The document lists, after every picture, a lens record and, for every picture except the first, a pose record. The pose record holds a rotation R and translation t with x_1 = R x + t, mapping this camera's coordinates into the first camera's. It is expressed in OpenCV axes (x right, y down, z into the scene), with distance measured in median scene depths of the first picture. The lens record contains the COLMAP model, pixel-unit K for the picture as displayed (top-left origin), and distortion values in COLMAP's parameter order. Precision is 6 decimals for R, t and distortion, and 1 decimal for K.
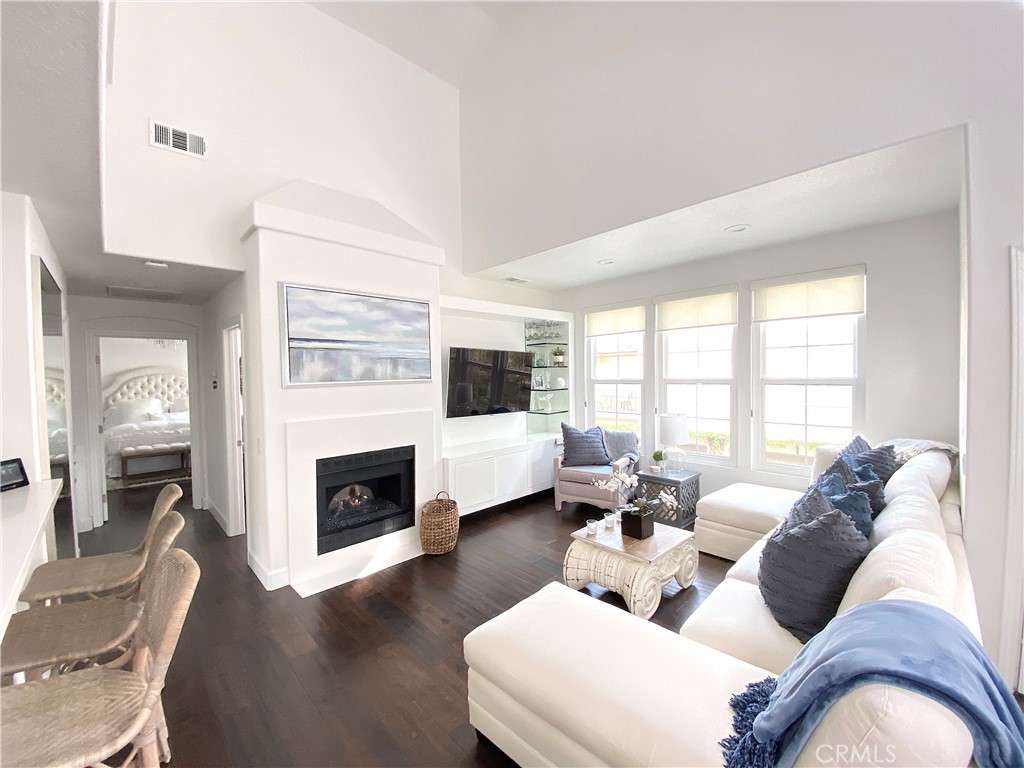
lens RADIAL K [[414.7, 0, 512.0], [0, 414.7, 384.0], [0, 0, 1]] dist [0.003580, -0.012426]
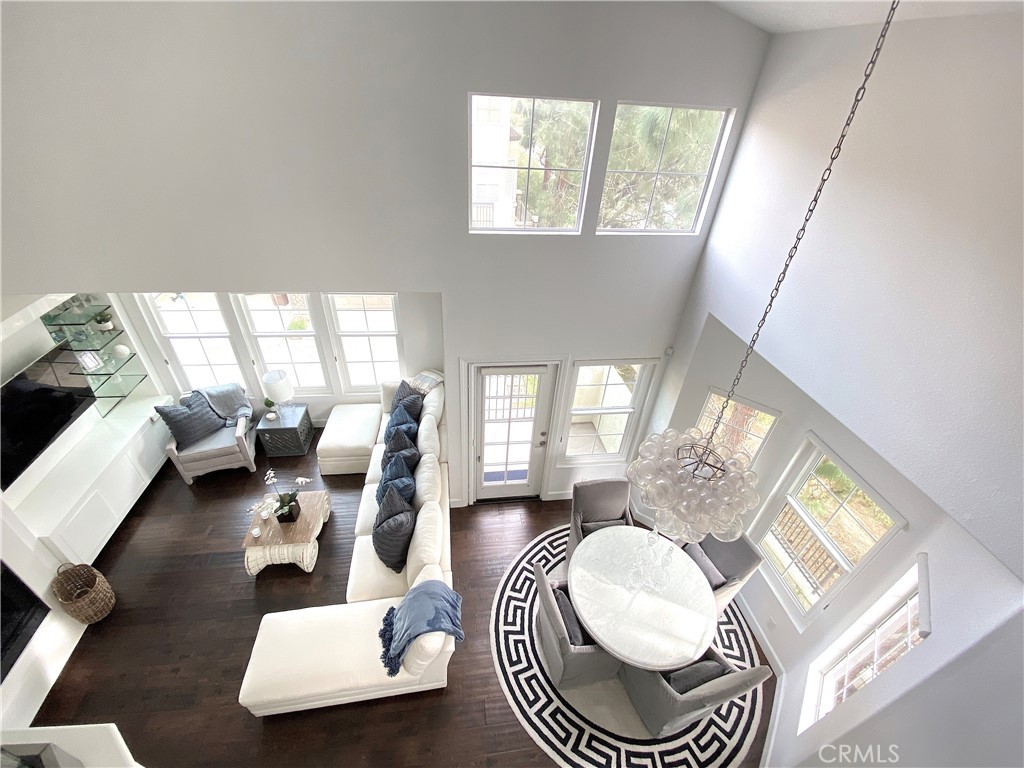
lens RADIAL K [[414.7, 0, 512.0], [0, 414.7, 384.0], [0, 0, 1]] dist [0.003580, -0.012426]
pose [[0.591243, -0.420141, 0.688413, -0.025830], [-0.042355, 0.836235, 0.546733, -0.546256], [-0.805380, -0.352410, 0.476623, -0.089929]]
